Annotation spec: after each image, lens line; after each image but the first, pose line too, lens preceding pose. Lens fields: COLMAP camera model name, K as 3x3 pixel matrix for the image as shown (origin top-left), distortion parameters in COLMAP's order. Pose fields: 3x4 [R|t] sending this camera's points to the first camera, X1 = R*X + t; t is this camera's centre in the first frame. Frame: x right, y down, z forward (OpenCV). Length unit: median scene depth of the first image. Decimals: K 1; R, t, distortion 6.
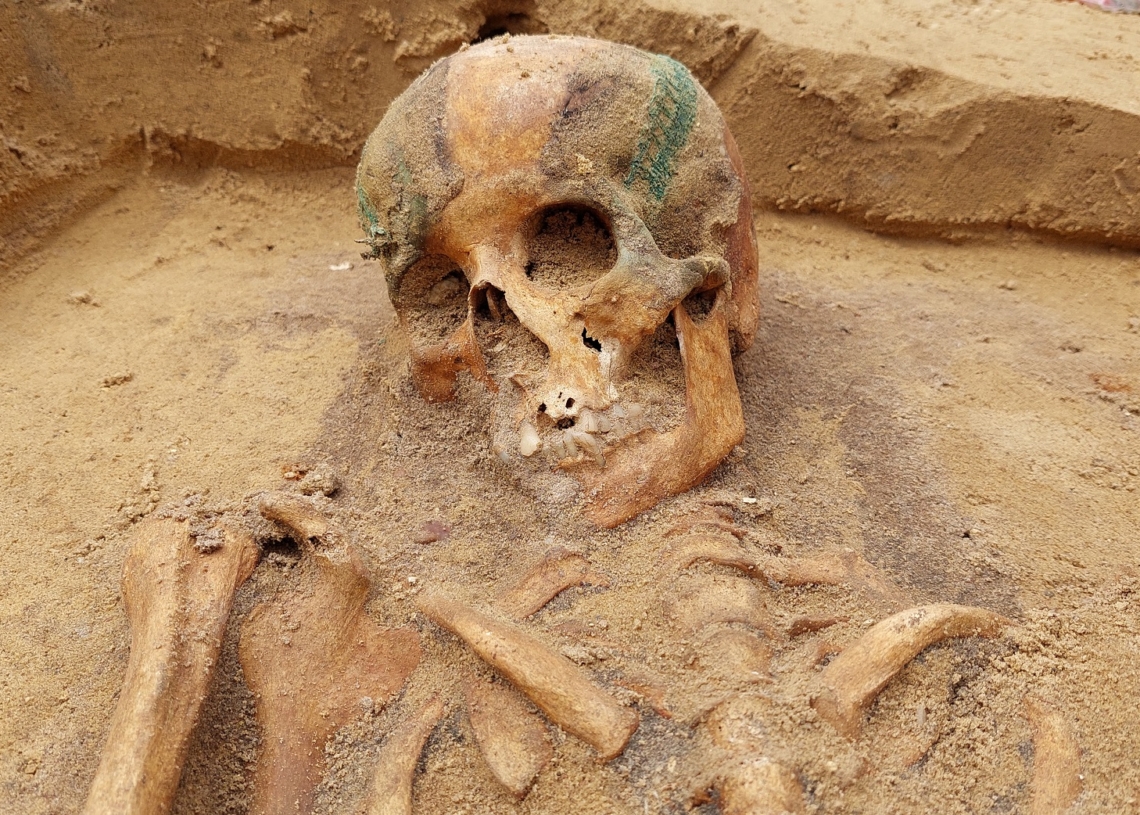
lens RADIAL K [[1039.6, 0, 570.0], [0, 1039.6, 407.5], [0, 0, 1]] dist [-0.006598, -0.003377]
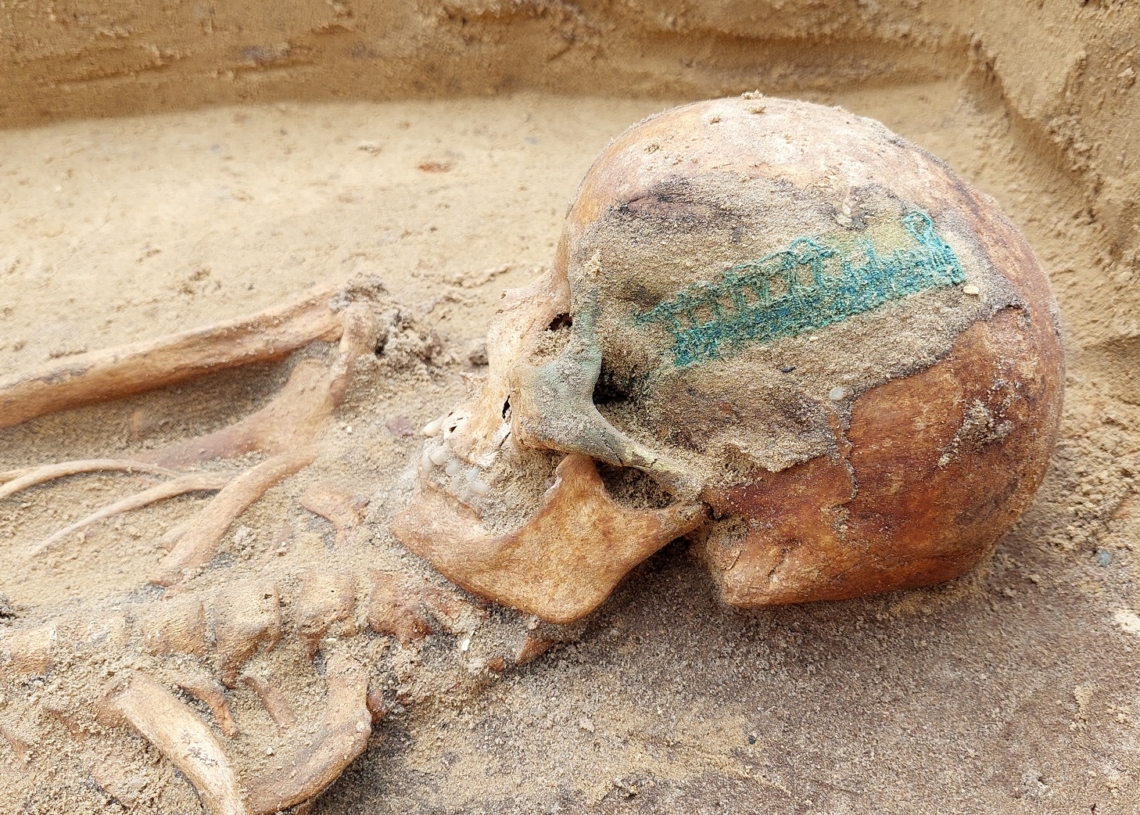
lens RADIAL K [[1039.6, 0, 570.0], [0, 1039.6, 407.5], [0, 0, 1]] dist [-0.006598, -0.003377]
pose [[0.177963, 0.677201, -0.713952, 0.706595], [-0.495272, 0.688581, 0.529682, -0.593552], [0.850315, 0.259336, 0.457941, 0.595388]]
